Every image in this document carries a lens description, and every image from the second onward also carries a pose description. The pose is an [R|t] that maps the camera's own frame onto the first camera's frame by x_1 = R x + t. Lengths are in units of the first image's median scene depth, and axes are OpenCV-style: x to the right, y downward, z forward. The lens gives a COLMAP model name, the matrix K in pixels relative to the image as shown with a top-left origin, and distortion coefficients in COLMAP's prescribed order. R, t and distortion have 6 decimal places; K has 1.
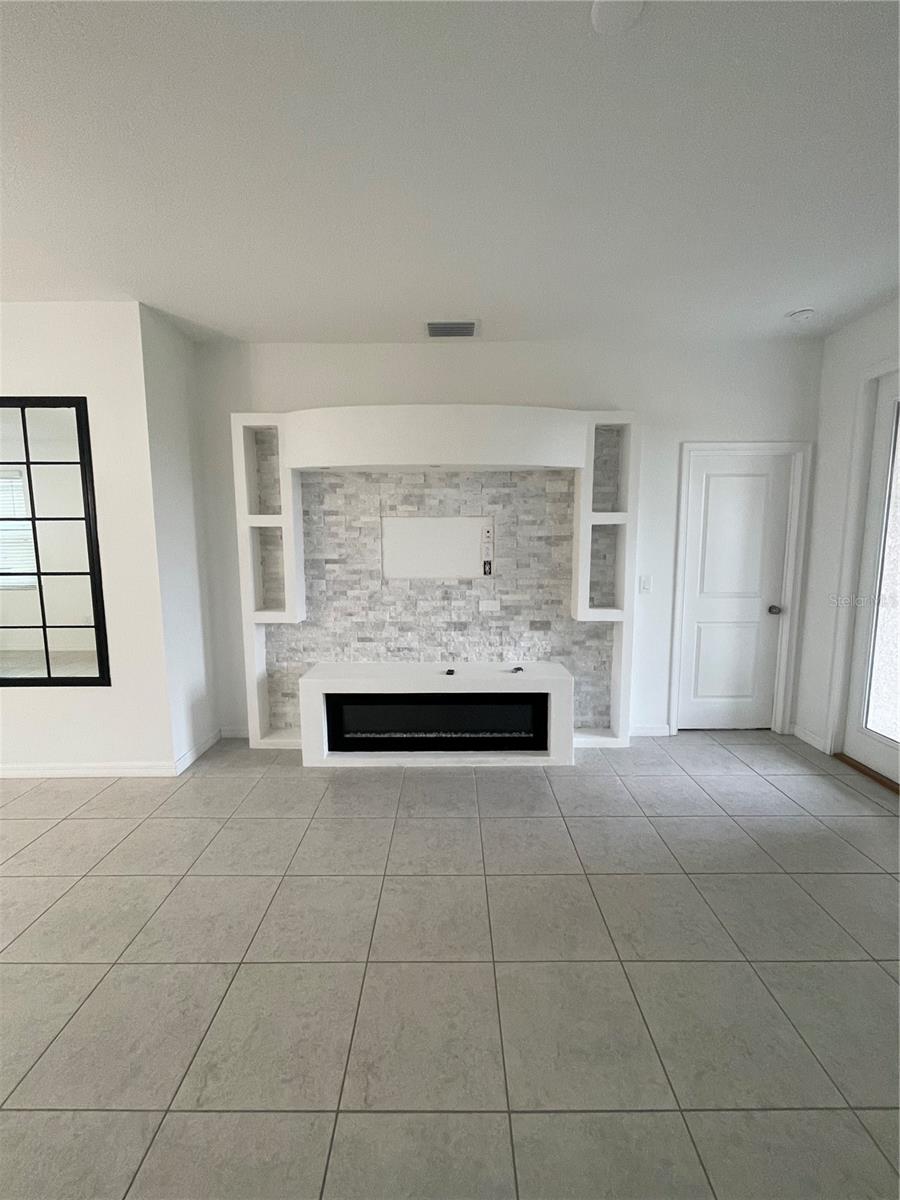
lens RADIAL K [[481.1, 0, 451.7], [0, 481.1, 594.1], [0, 0, 1]] dist [0.000400, -0.000064]
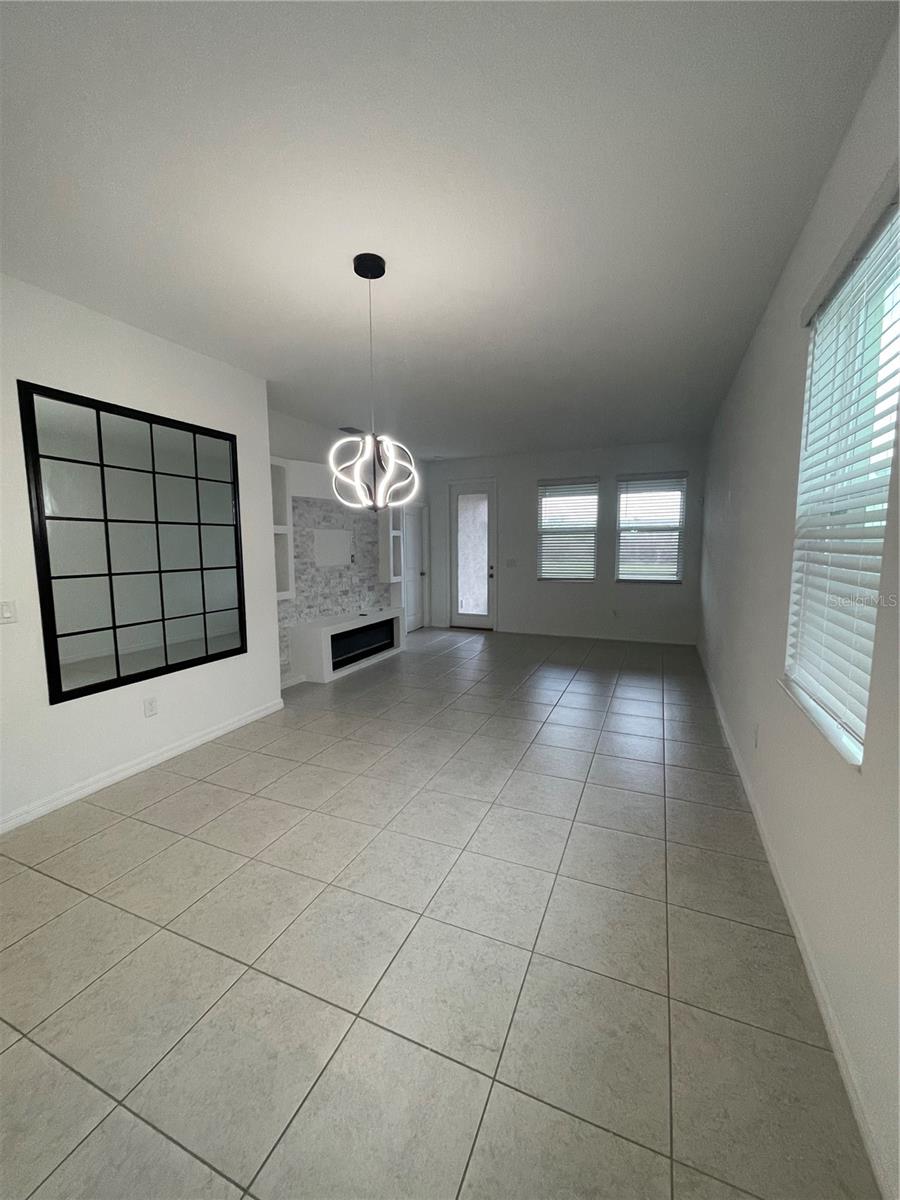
lens RADIAL K [[481.1, 0, 442.1], [0, 481.1, 598.2], [0, 0, 1]] dist [0.000400, -0.000064]
pose [[0.410336, -0.099914, 0.906444, -1.431272], [0.104686, 0.992570, 0.062017, 0.015441], [-0.905906, 0.069445, 0.417747, -0.042443]]
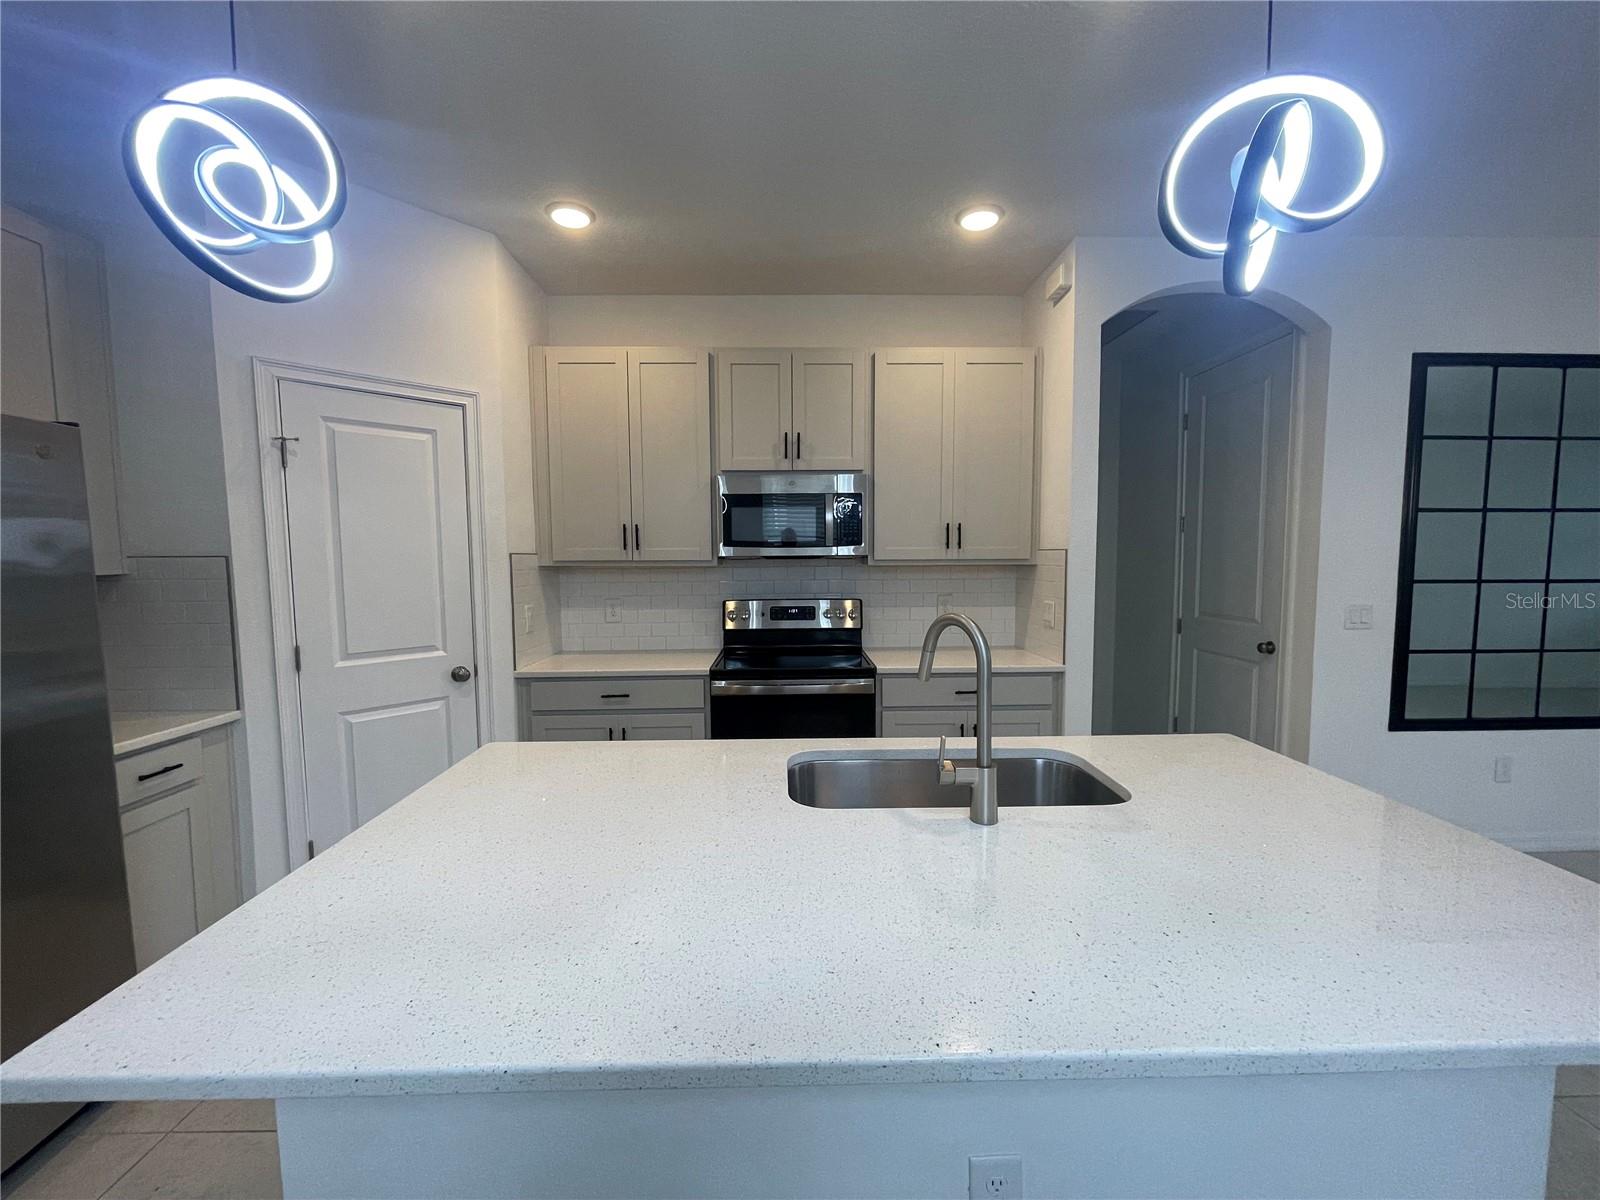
lens RADIAL K [[677.7, 0, 828.1], [0, 677.7, 593.8], [0, 0, 1]] dist [0.000733, -0.000222]
pose [[0.999589, -0.000670, 0.028654, -1.844658], [0.001739, 0.999303, -0.037298, 0.014911], [-0.028609, 0.037332, 0.998893, -0.041057]]
